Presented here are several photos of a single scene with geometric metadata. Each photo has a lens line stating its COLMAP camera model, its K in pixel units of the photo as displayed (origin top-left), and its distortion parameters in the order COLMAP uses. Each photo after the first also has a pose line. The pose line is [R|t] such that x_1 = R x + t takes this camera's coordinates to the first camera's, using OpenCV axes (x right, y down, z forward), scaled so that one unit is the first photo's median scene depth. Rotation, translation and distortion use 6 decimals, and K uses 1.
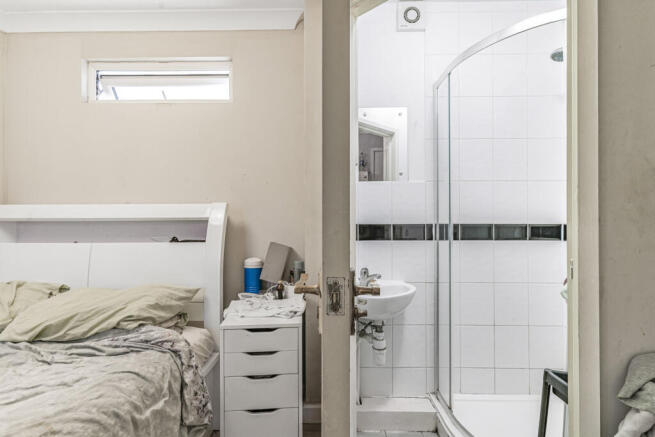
lens RADIAL K [[302.4, 0, 327.5], [0, 302.4, 218.5], [0, 0, 1]] dist [-0.000570, -0.000072]
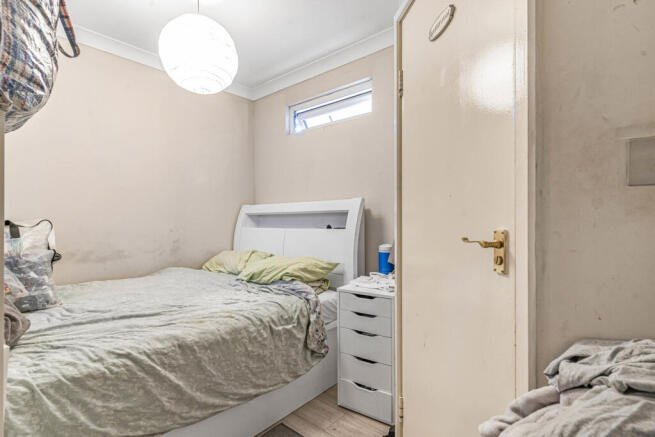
lens RADIAL K [[302.4, 0, 327.5], [0, 302.4, 218.5], [0, 0, 1]] dist [-0.000570, -0.000072]
pose [[0.785295, -0.003089, -0.619114, 0.460399], [0.007479, 0.999962, 0.004498, 0.037932], [0.619077, -0.008162, 0.785288, -0.086922]]
